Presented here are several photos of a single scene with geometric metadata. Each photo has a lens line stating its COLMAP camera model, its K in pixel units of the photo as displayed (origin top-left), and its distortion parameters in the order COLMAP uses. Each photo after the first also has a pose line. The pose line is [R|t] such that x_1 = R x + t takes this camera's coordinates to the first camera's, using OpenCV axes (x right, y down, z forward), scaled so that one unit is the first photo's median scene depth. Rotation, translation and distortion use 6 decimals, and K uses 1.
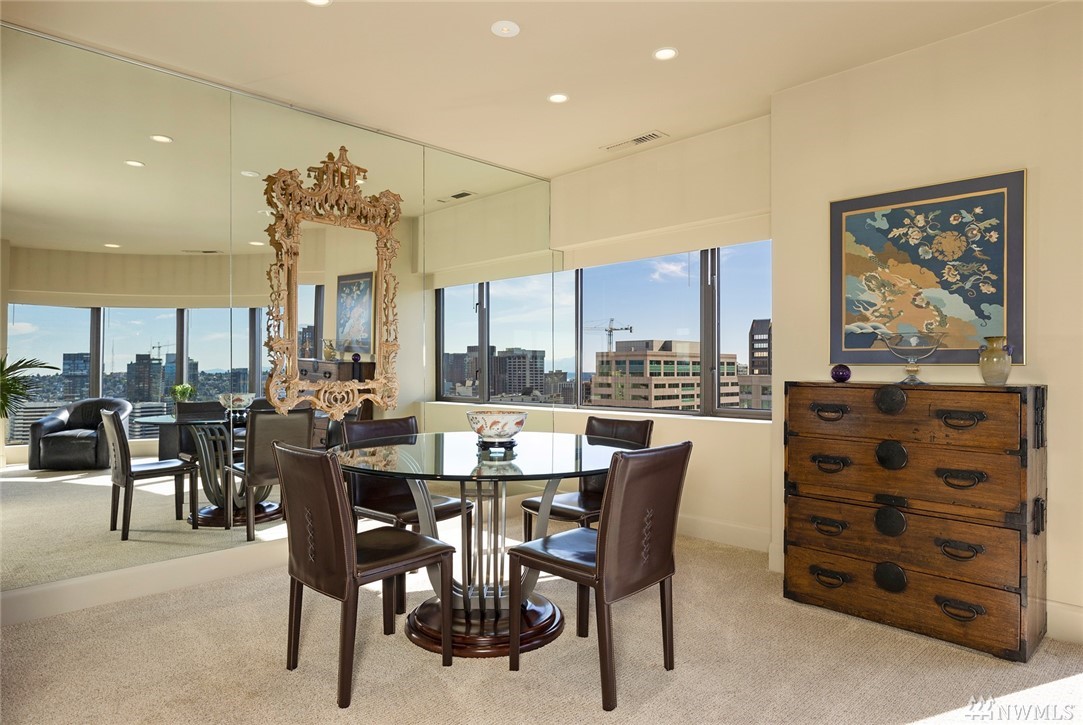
lens RADIAL K [[641.3, 0, 546.2], [0, 641.3, 366.3], [0, 0, 1]] dist [-0.004755, -0.000767]
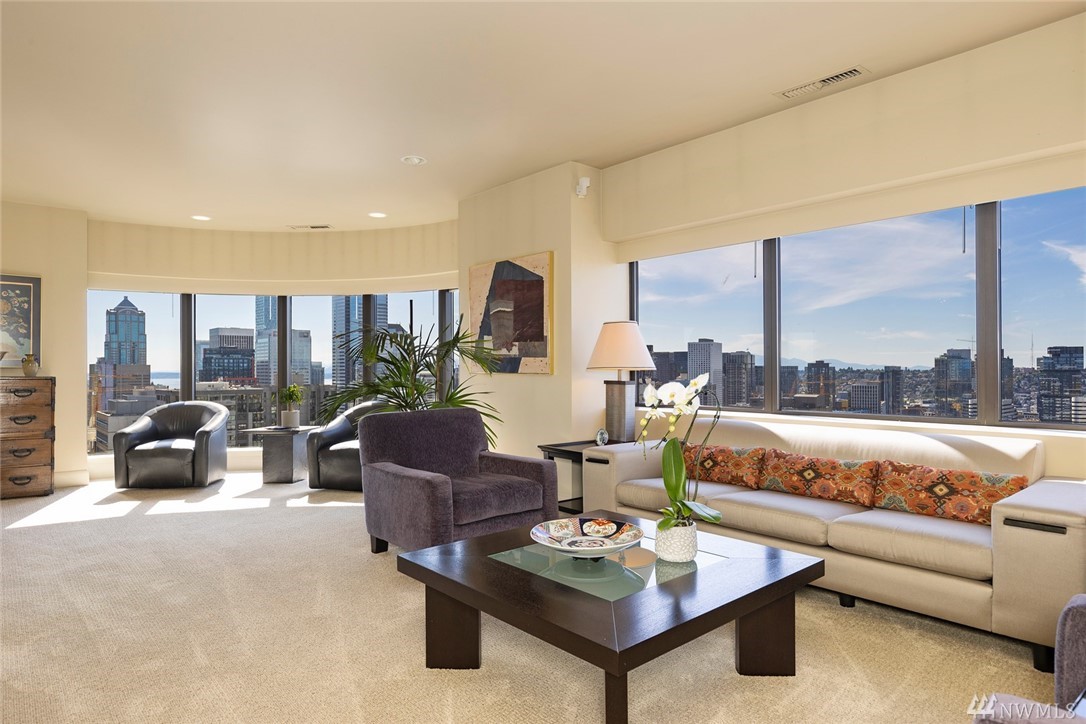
lens RADIAL K [[643.0, 0, 547.7], [0, 643.0, 365.8], [0, 0, 1]] dist [-0.004755, -0.000767]
pose [[0.044449, 0.003021, 0.999007, -1.319284], [-0.002133, 0.999993, -0.002930, -0.004868], [-0.999009, -0.002000, 0.044455, -0.799359]]
